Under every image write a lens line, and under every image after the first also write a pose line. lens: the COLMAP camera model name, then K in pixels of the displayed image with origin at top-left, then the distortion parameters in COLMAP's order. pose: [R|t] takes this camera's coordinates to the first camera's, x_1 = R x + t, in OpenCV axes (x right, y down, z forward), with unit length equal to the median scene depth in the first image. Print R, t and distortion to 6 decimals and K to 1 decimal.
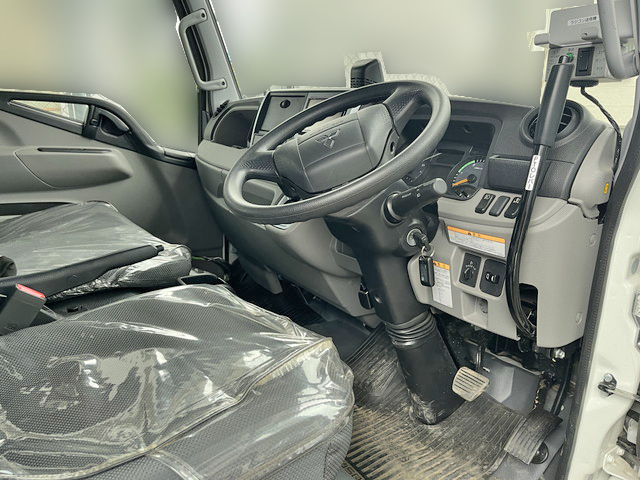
lens RADIAL K [[487.6, 0, 319.1], [0, 487.6, 244.5], [0, 0, 1]] dist [0.063501, -0.079389]
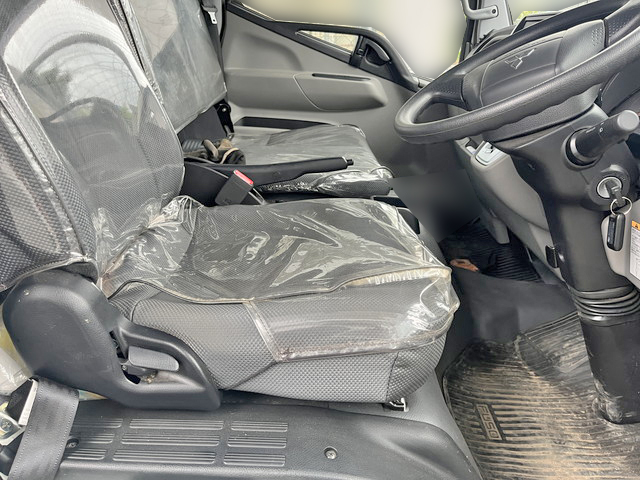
lens RADIAL K [[487.6, 0, 317.2], [0, 487.6, 236.8], [0, 0, 1]] dist [0.063501, -0.079389]
pose [[0.815978, 0.216805, -0.535887, 0.184634], [-0.167370, 0.975907, 0.139977, 0.023175], [0.553323, -0.024527, 0.832605, 0.029042]]
